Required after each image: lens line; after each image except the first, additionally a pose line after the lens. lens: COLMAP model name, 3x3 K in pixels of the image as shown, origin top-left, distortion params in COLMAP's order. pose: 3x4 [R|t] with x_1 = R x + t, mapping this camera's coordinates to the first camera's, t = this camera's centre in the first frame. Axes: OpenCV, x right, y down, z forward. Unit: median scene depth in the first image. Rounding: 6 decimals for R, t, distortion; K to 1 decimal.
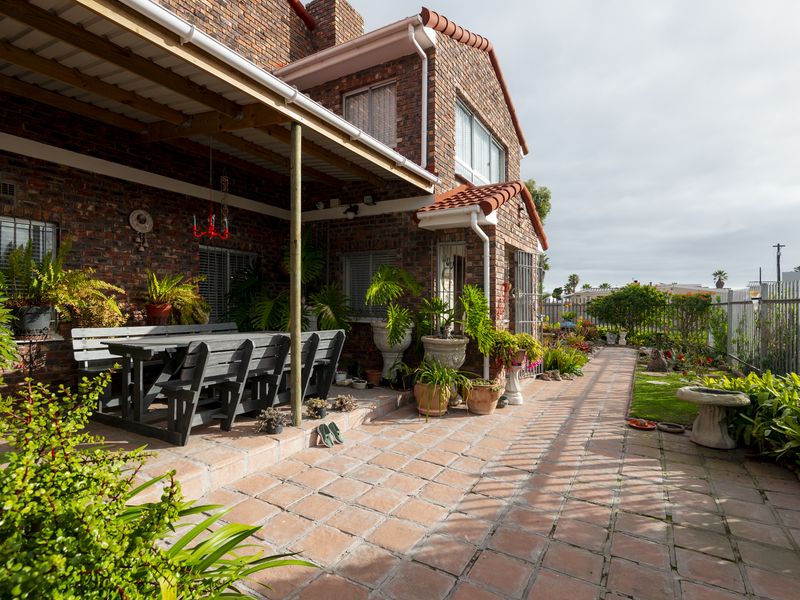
lens RADIAL K [[368.6, 0, 401.4], [0, 368.6, 293.6], [0, 0, 1]] dist [0.016862, -0.000233]
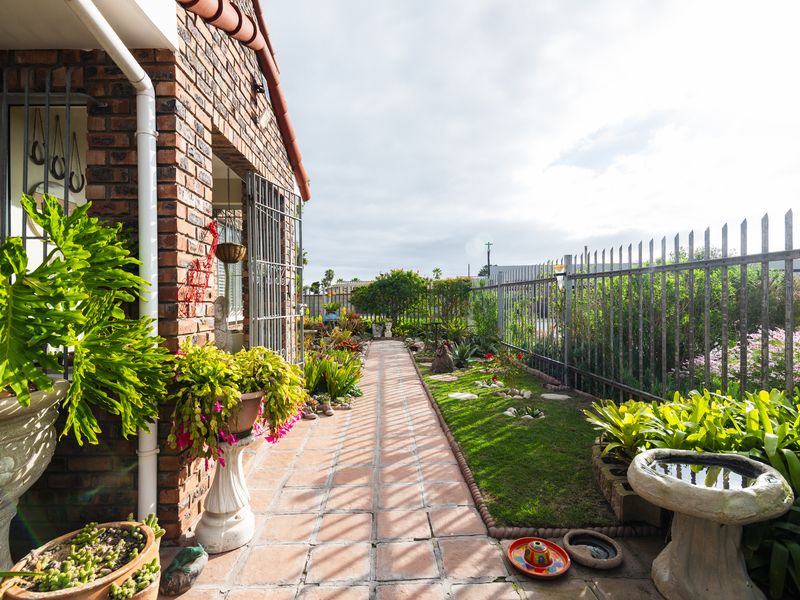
lens RADIAL K [[368.6, 0, 401.4], [0, 368.6, 293.6], [0, 0, 1]] dist [0.016862, -0.000233]
pose [[0.808250, -0.010754, 0.588741, 0.107779], [0.001987, 0.999877, 0.015536, 0.020973], [-0.588836, -0.011387, 0.808173, 0.285536]]
